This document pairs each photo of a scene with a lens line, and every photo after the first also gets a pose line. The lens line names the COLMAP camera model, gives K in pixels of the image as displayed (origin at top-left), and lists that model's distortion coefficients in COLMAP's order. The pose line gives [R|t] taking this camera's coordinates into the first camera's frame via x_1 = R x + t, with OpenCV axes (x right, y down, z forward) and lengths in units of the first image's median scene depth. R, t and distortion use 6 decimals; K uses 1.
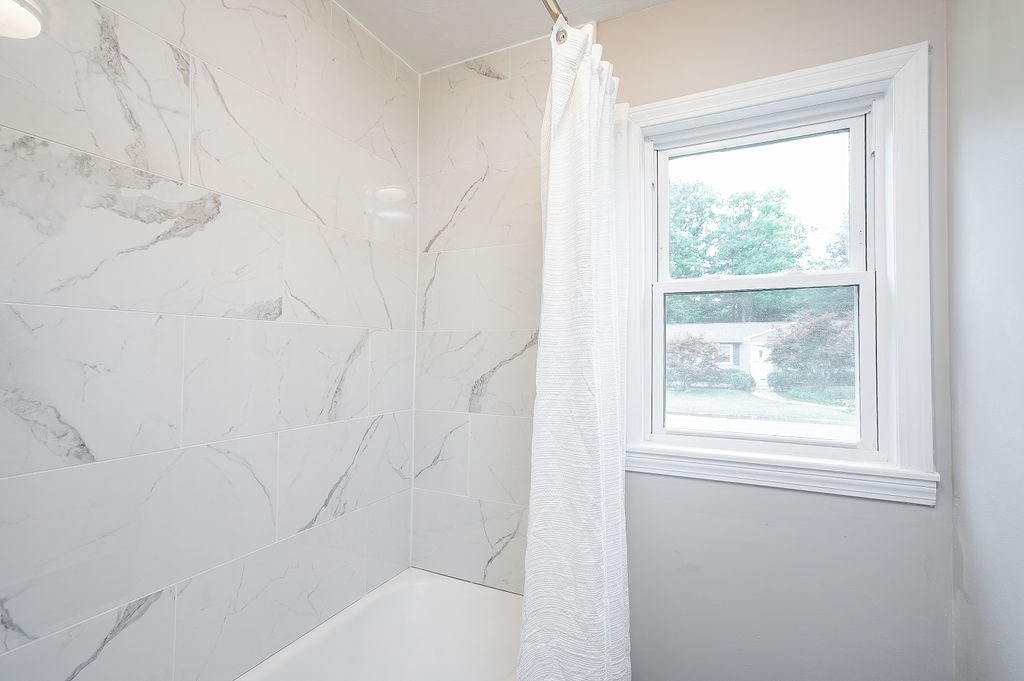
lens RADIAL K [[468.3, 0, 509.4], [0, 468.3, 340.5], [0, 0, 1]] dist [-0.011585, 0.013445]
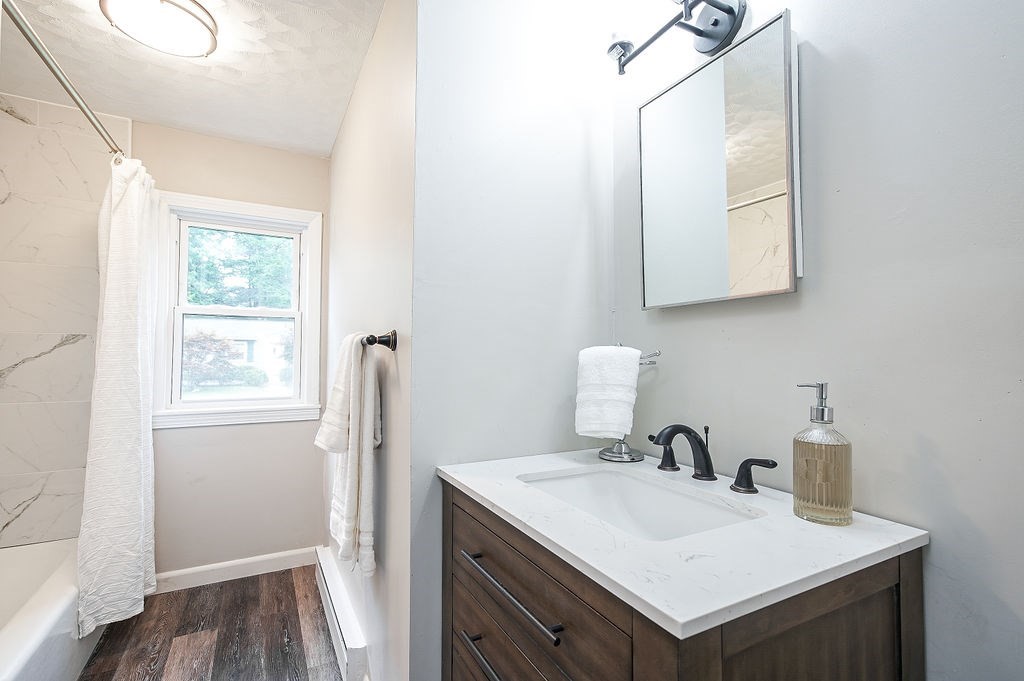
lens RADIAL K [[468.3, 0, 509.4], [0, 468.3, 340.5], [0, 0, 1]] dist [-0.011585, 0.013445]
pose [[0.578435, 0.017924, 0.815532, -0.051076], [-0.023235, 0.999715, -0.005493, -0.004610], [-0.815398, -0.015771, 0.578686, -0.131271]]
